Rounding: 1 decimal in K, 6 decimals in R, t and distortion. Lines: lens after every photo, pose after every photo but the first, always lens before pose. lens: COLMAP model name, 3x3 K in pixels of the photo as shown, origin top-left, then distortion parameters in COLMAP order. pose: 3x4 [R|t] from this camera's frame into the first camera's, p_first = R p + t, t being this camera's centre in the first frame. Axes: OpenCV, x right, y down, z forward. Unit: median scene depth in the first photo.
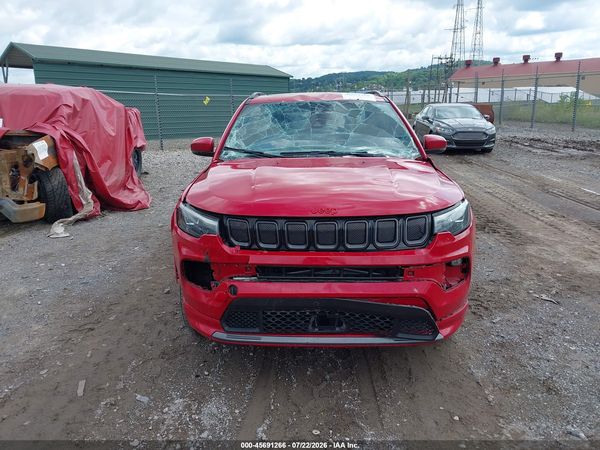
lens RADIAL K [[476.0, 0, 295.7], [0, 476.0, 223.9], [0, 0, 1]] dist [0.002950, 0.003438]
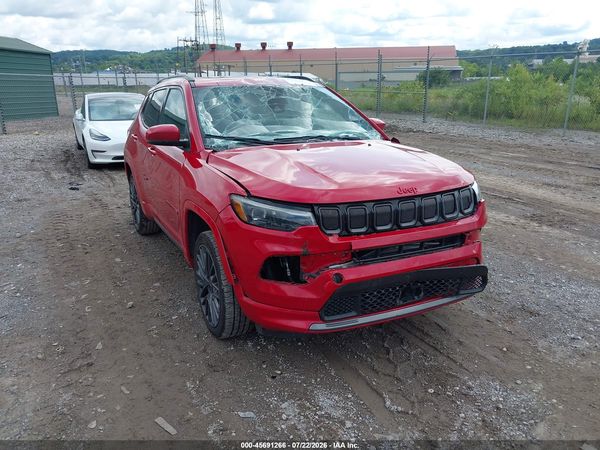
lens RADIAL K [[476.0, 0, 295.1], [0, 476.0, 227.8], [0, 0, 1]] dist [0.002950, 0.003438]
pose [[0.880277, -0.122561, 0.458357, -0.426076], [0.103385, 0.992395, 0.066809, -0.027259], [-0.463060, -0.011423, 0.886253, 0.104236]]
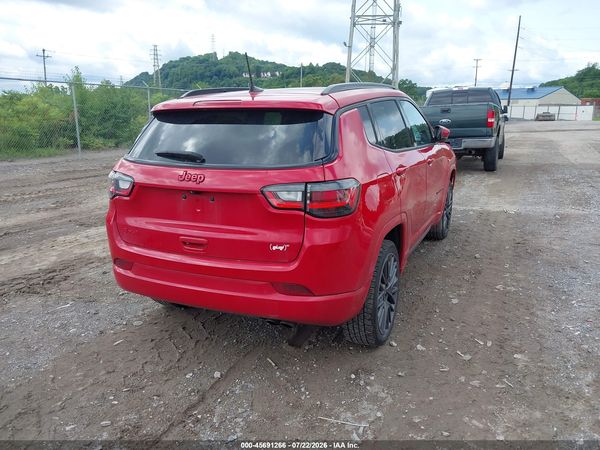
lens RADIAL K [[476.0, 0, 302.2], [0, 476.0, 226.7], [0, 0, 1]] dist [0.002950, 0.003438]
pose [[-0.917084, -0.073418, 0.391876, -0.361962], [0.114165, 0.893383, 0.434549, -0.543441], [-0.381999, 0.443256, -0.810926, 2.321601]]
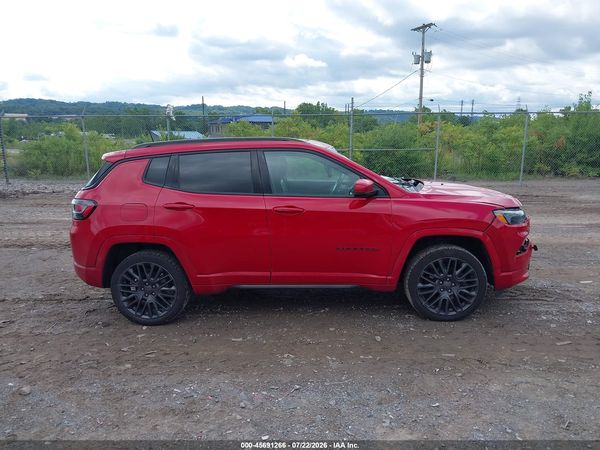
lens RADIAL K [[476.0, 0, 296.7], [0, 476.0, 225.9], [0, 0, 1]] dist [0.002950, 0.003438]
pose [[0.031297, -0.166166, 0.985601, -1.313949], [0.251750, 0.955603, 0.153115, -0.296888], [-0.967286, 0.243333, 0.071739, 1.144102]]
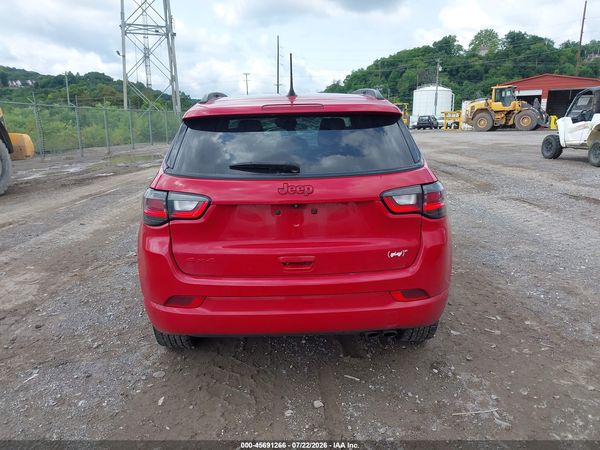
lens RADIAL K [[476.0, 0, 300.2], [0, 476.0, 227.1], [0, 0, 1]] dist [0.002950, 0.003438]
pose [[-0.998643, 0.040923, -0.032215, 0.077236], [0.022358, 0.895510, 0.444480, -0.555990], [0.047039, 0.443156, -0.895210, 2.366416]]
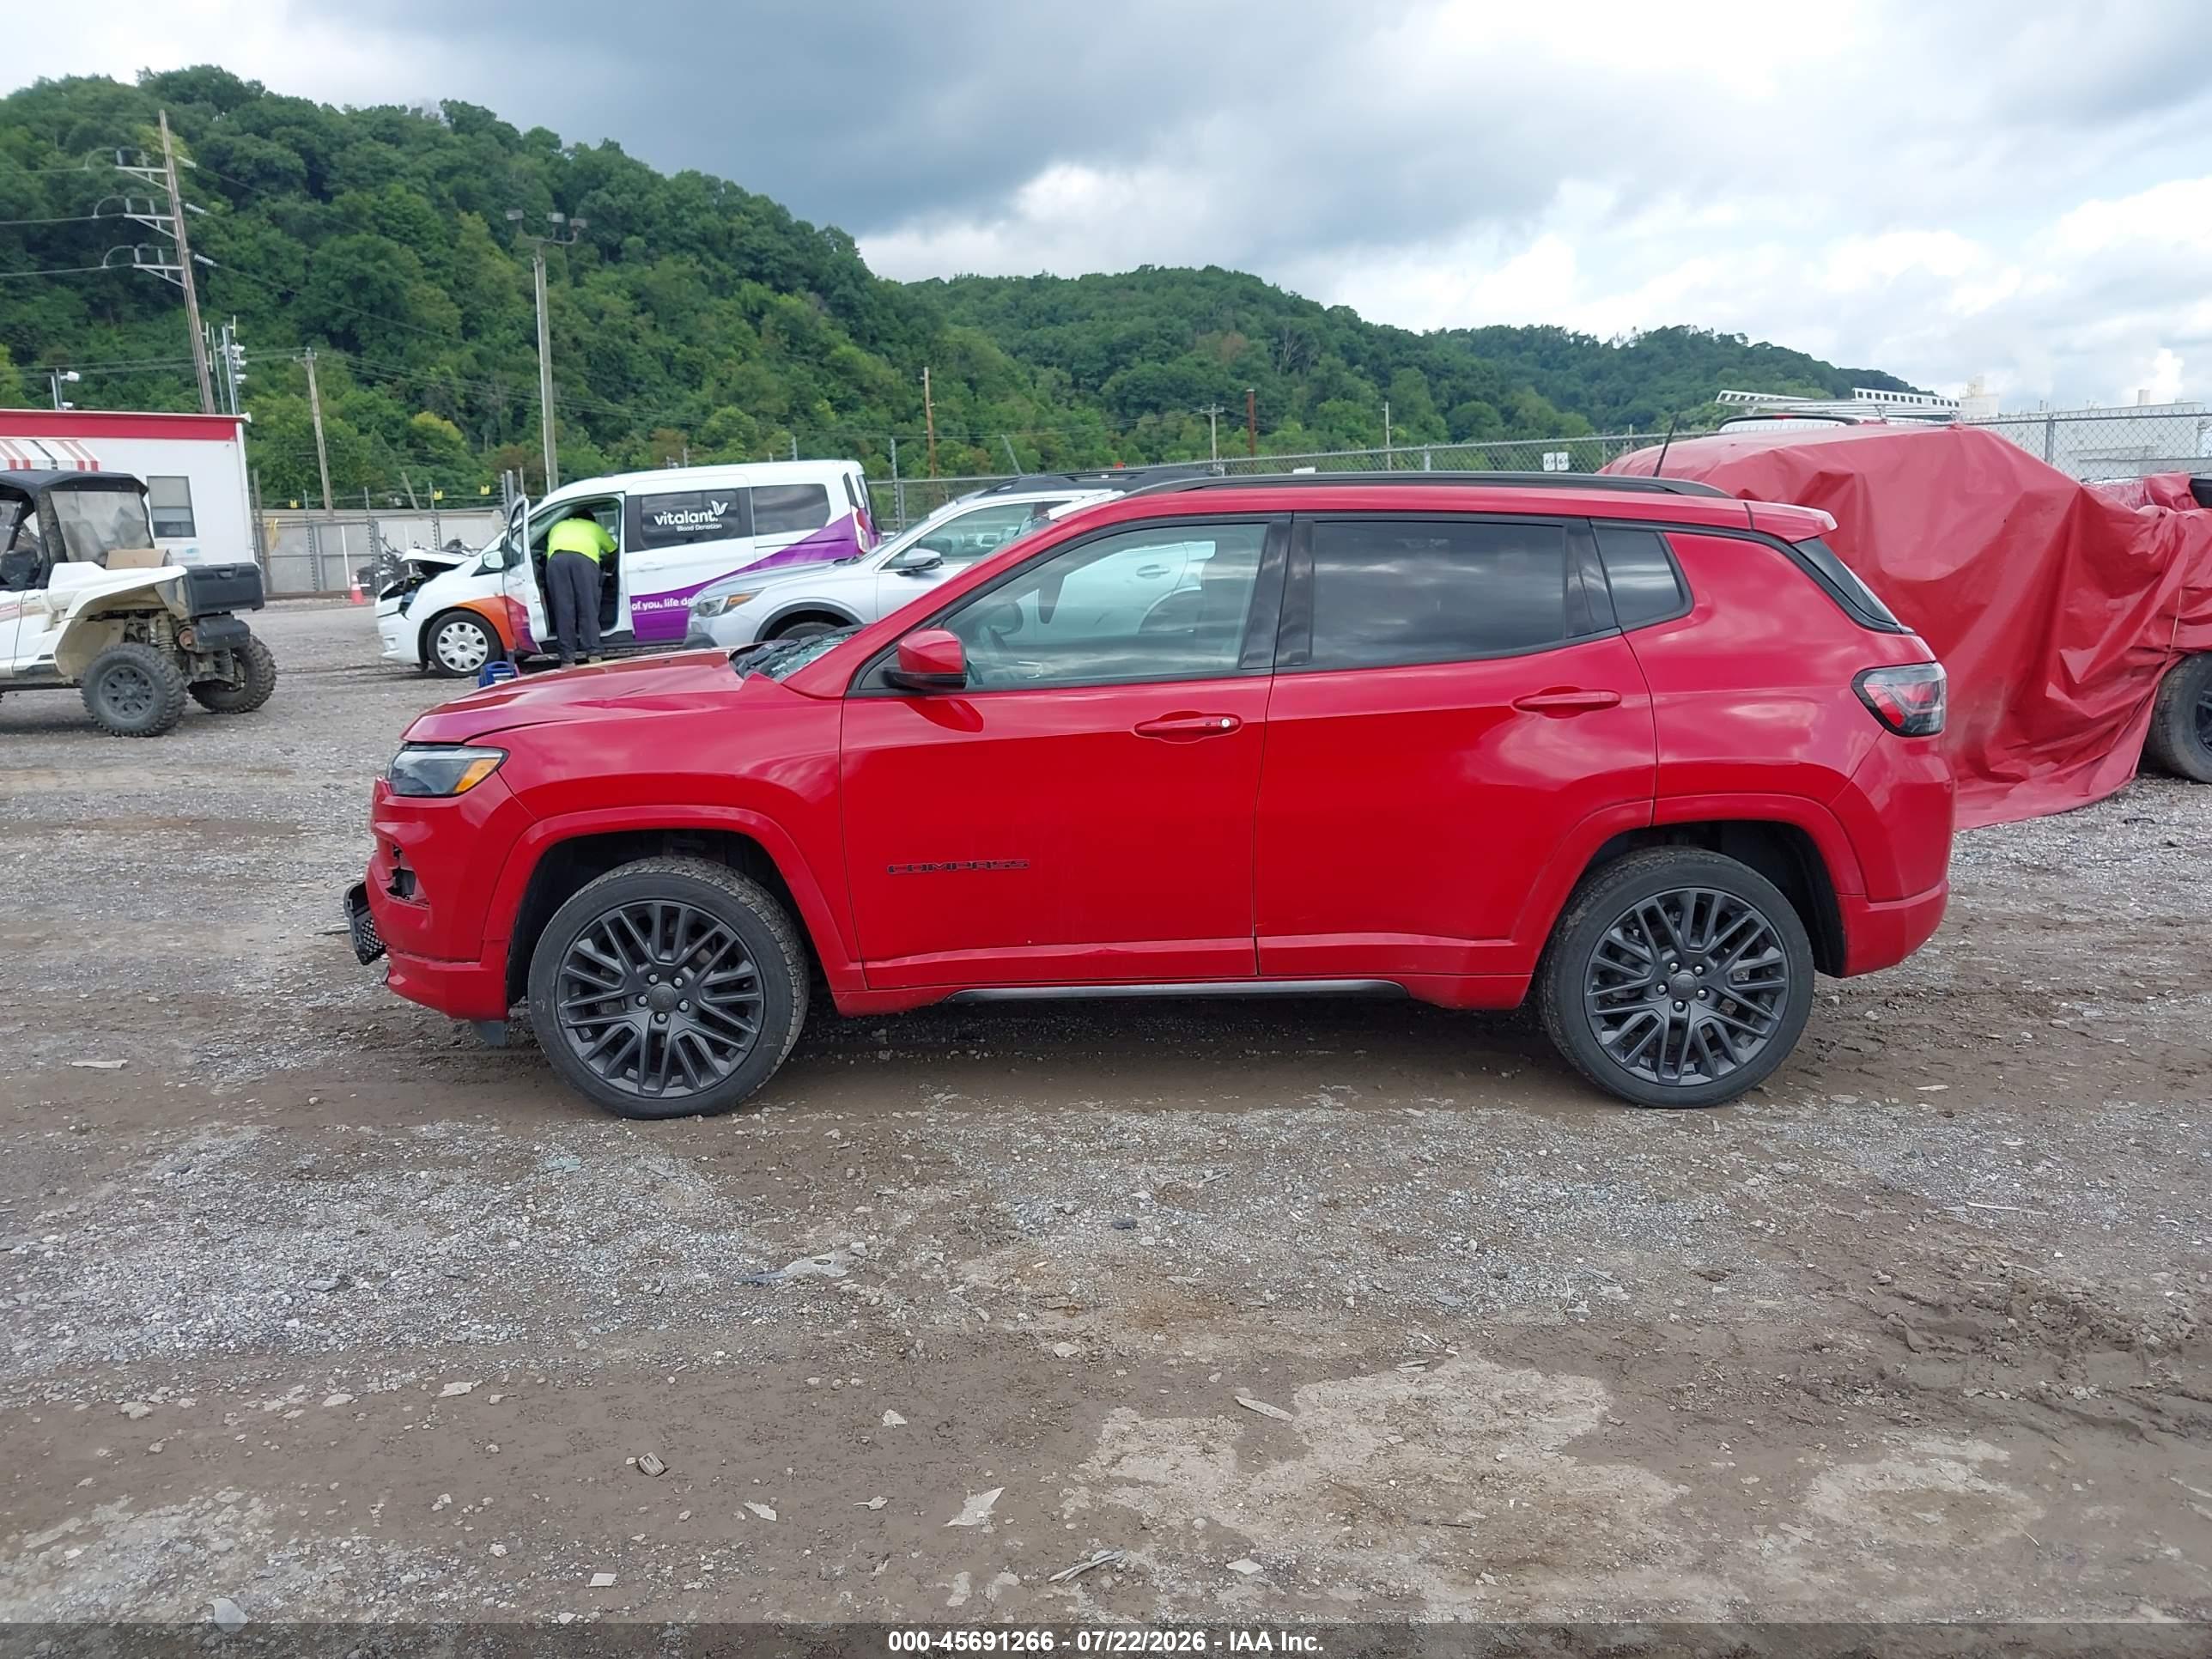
lens RADIAL K [[1754.7, 0, 1107.5], [0, 1754.7, 830.3], [0, 0, 1]] dist [0.002950, 0.003438]
pose [[0.025744, 0.186665, -0.982086, 1.508133], [-0.209104, 0.961685, 0.177306, -0.299037], [0.977555, 0.200793, 0.063790, 1.111279]]
